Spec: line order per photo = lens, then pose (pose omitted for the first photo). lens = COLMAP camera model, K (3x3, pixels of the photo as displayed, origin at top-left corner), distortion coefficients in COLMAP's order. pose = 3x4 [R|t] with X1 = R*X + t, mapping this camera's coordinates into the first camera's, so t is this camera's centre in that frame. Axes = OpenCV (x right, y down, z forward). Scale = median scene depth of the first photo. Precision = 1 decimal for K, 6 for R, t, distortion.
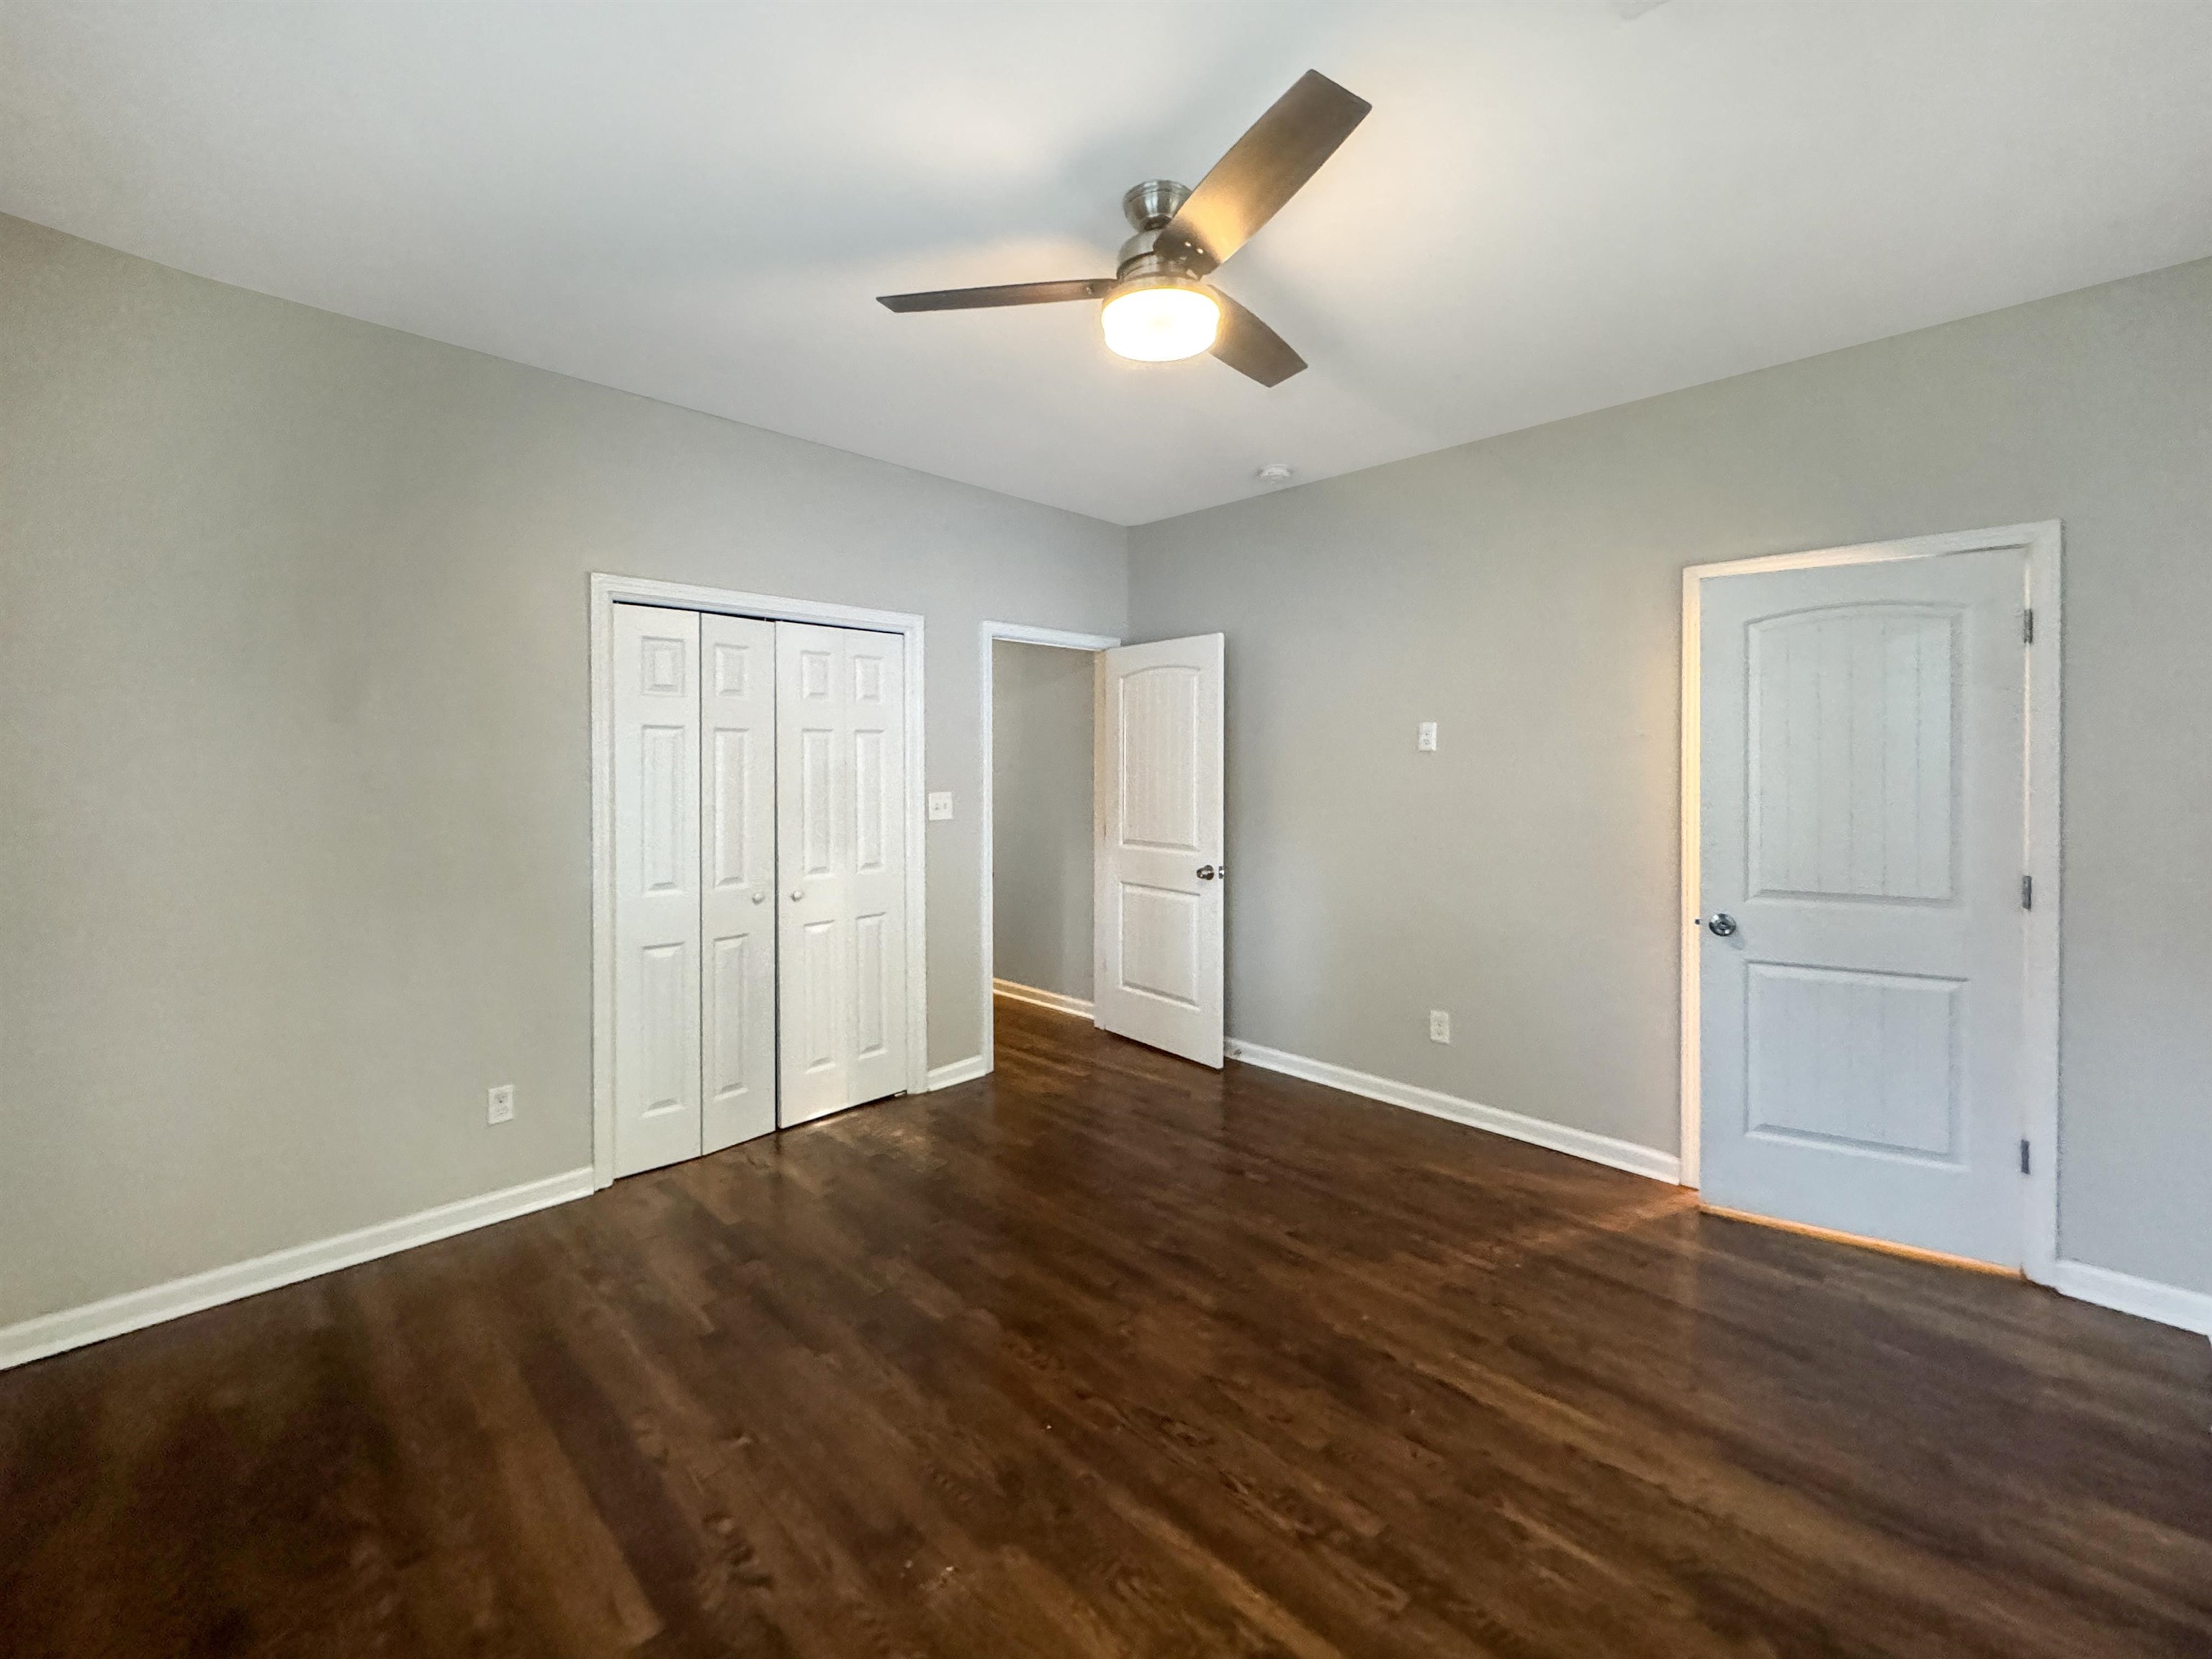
lens RADIAL K [[919.1, 0, 1104.4], [0, 919.1, 765.7], [0, 0, 1]] dist [-0.002014, -0.000172]
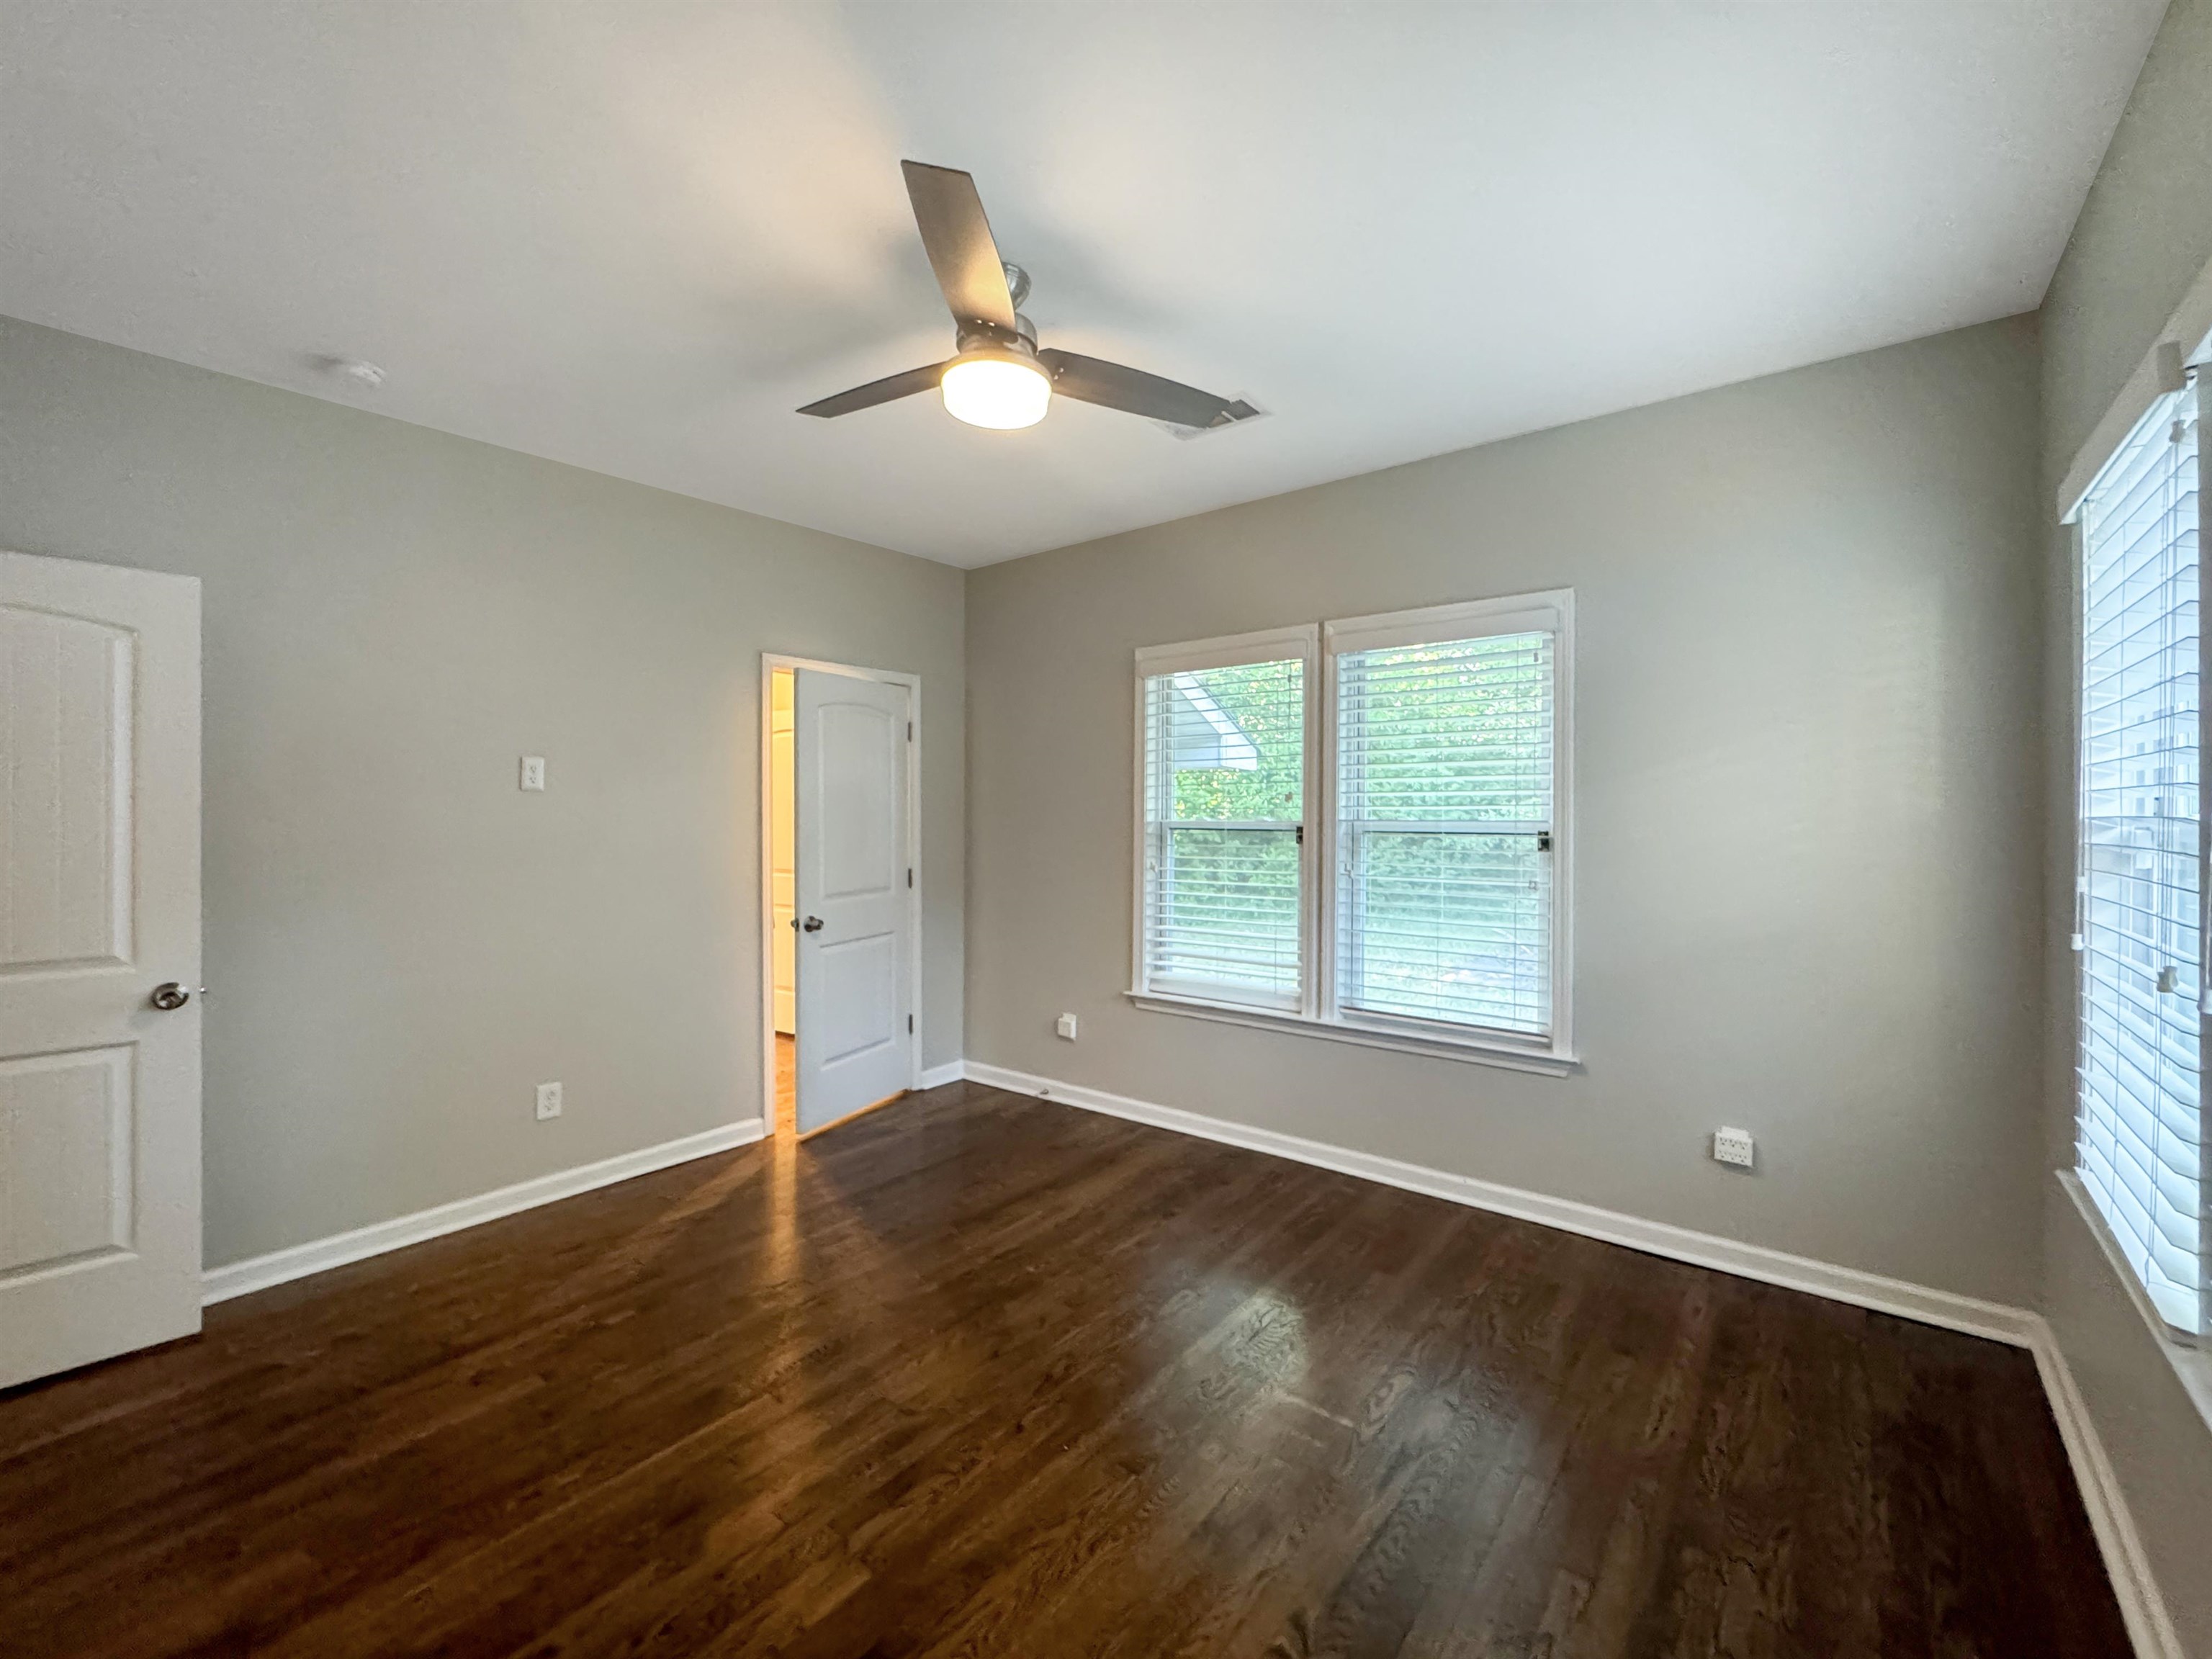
lens RADIAL K [[915.3, 0, 1099.7], [0, 915.3, 796.8], [0, 0, 1]] dist [-0.000999, -0.000474]
pose [[-0.105801, 0.015513, 0.994266, -0.733203], [0.002392, 0.999879, -0.015346, 0.006388], [-0.994384, 0.000755, -0.105825, 0.717776]]
